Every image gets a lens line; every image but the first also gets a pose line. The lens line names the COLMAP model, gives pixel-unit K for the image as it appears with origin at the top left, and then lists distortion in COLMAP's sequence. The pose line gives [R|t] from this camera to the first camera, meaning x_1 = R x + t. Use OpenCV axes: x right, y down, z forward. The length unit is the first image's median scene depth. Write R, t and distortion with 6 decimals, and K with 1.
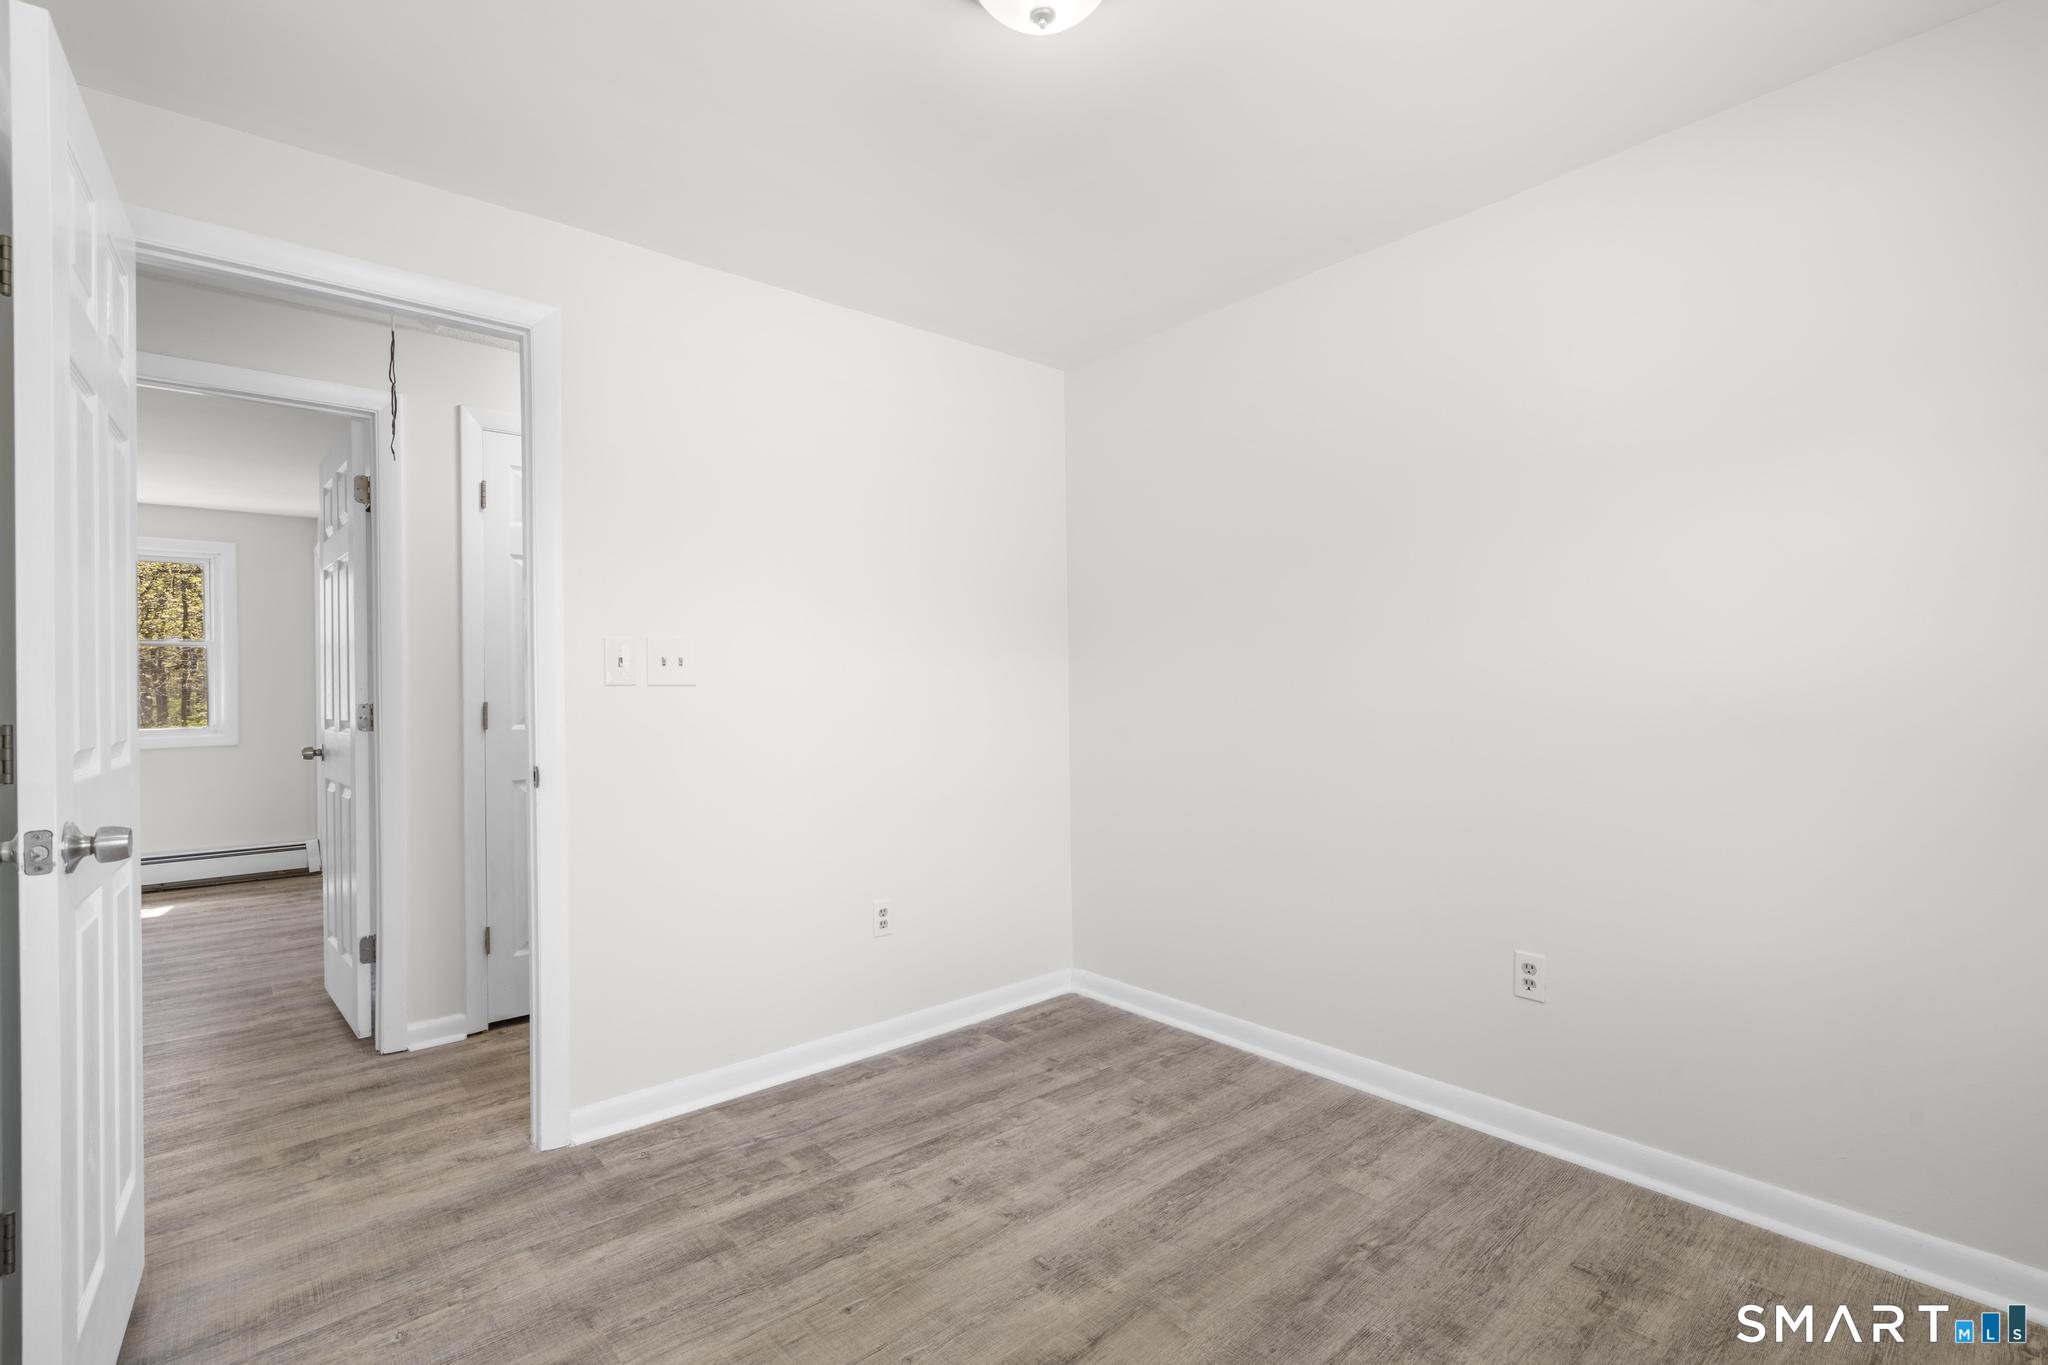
lens RADIAL K [[919.0, 0, 1021.8], [0, 919.0, 693.6], [0, 0, 1]] dist [-0.005867, 0.002662]
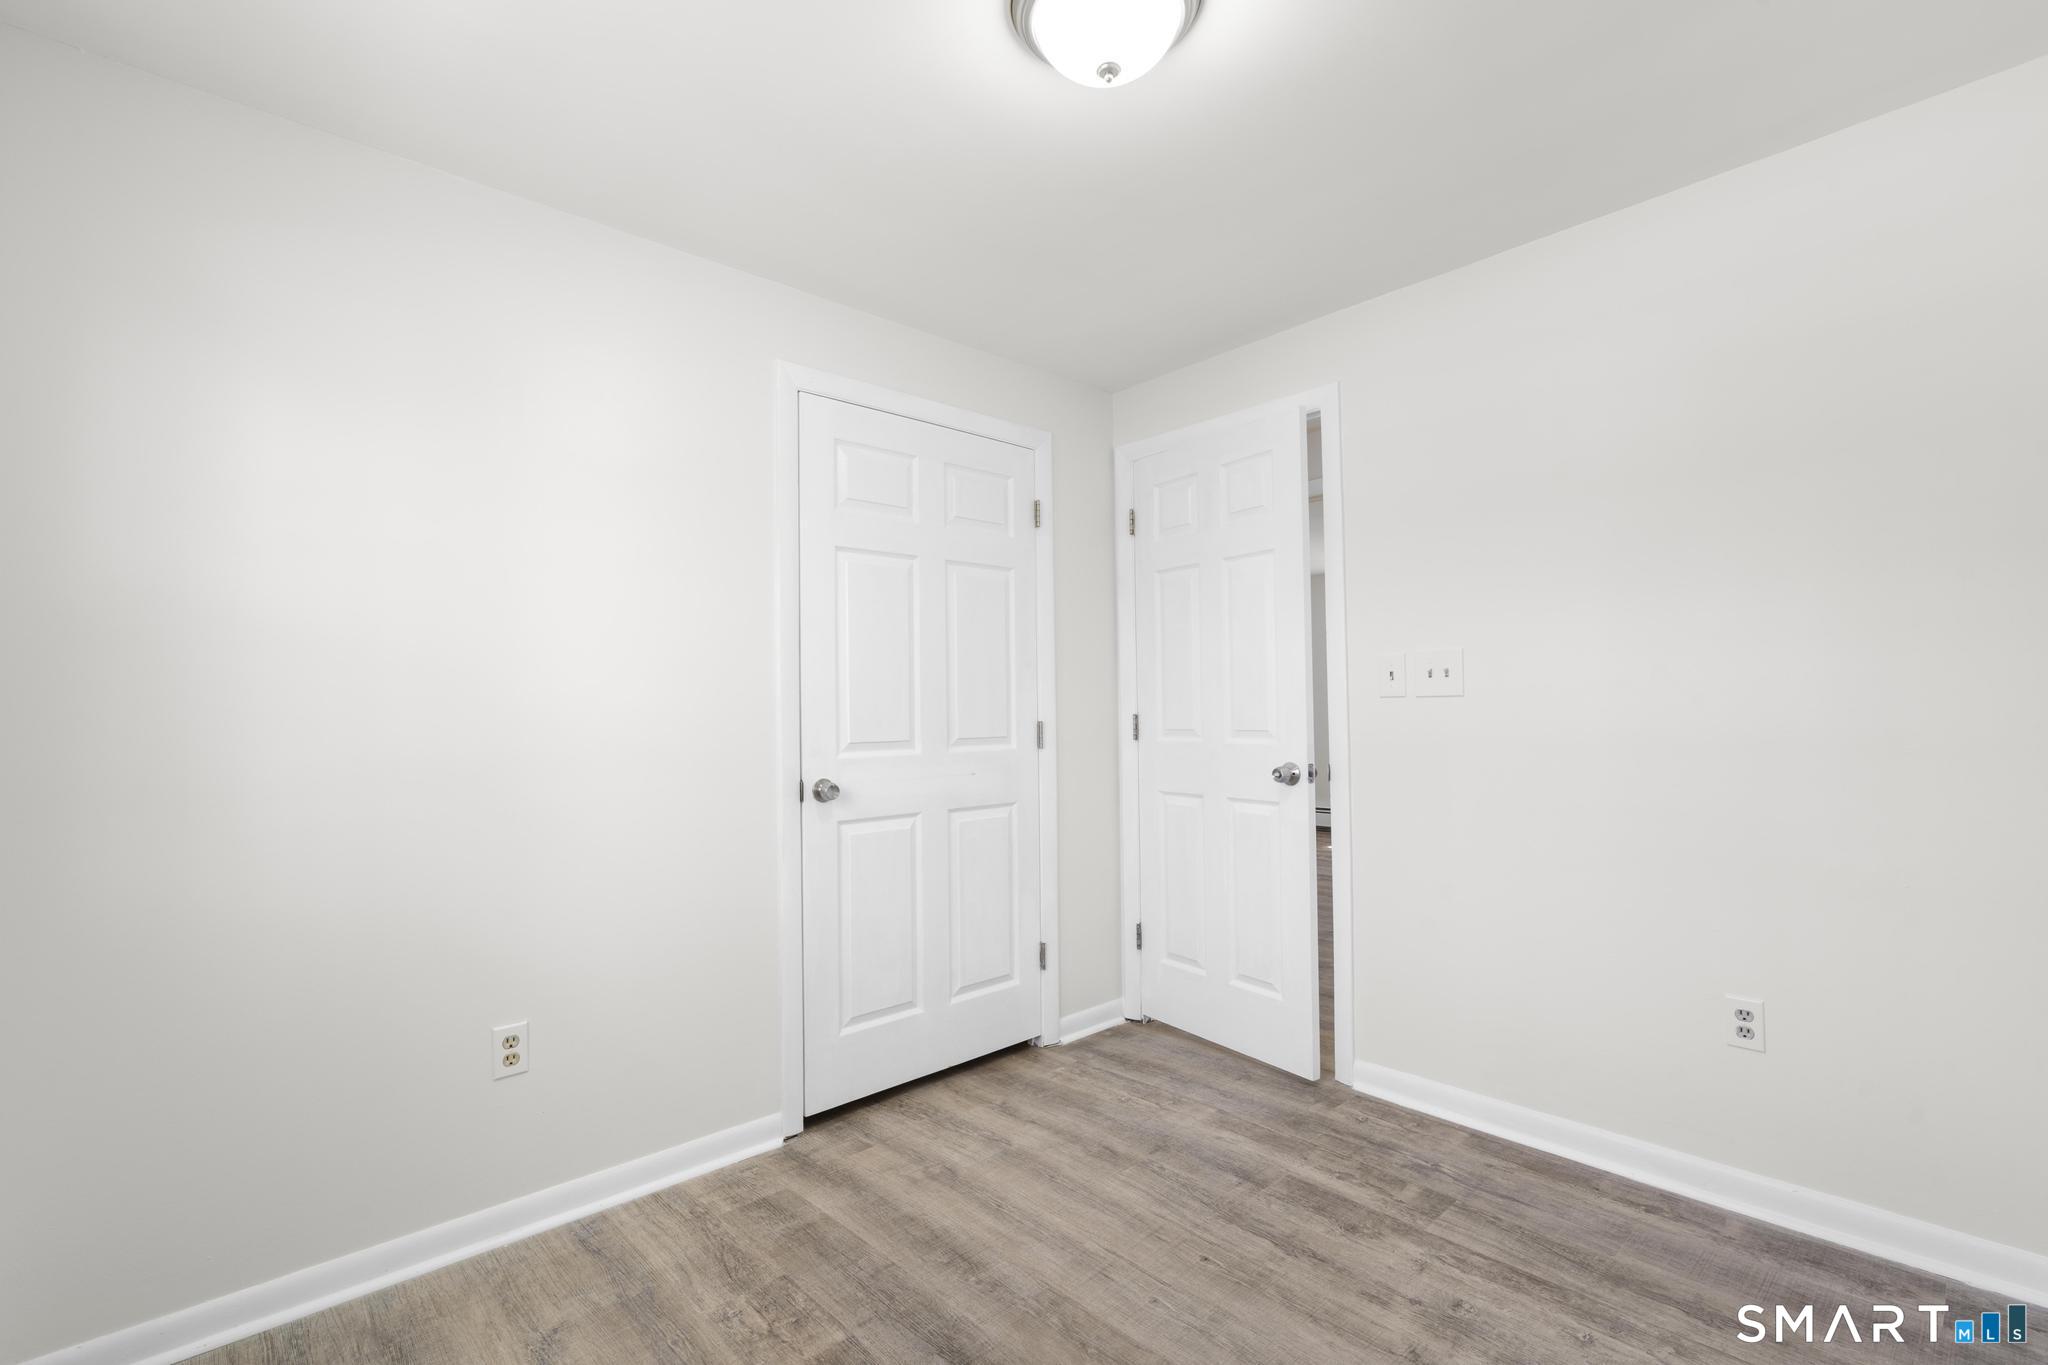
lens RADIAL K [[919.0, 0, 1021.6], [0, 919.0, 691.4], [0, 0, 1]] dist [-0.005867, 0.002662]
pose [[0.021328, -0.009276, -0.999730, 0.723682], [0.012938, 0.999876, -0.009002, -0.012730], [0.999689, -0.012743, 0.021445, 0.587323]]
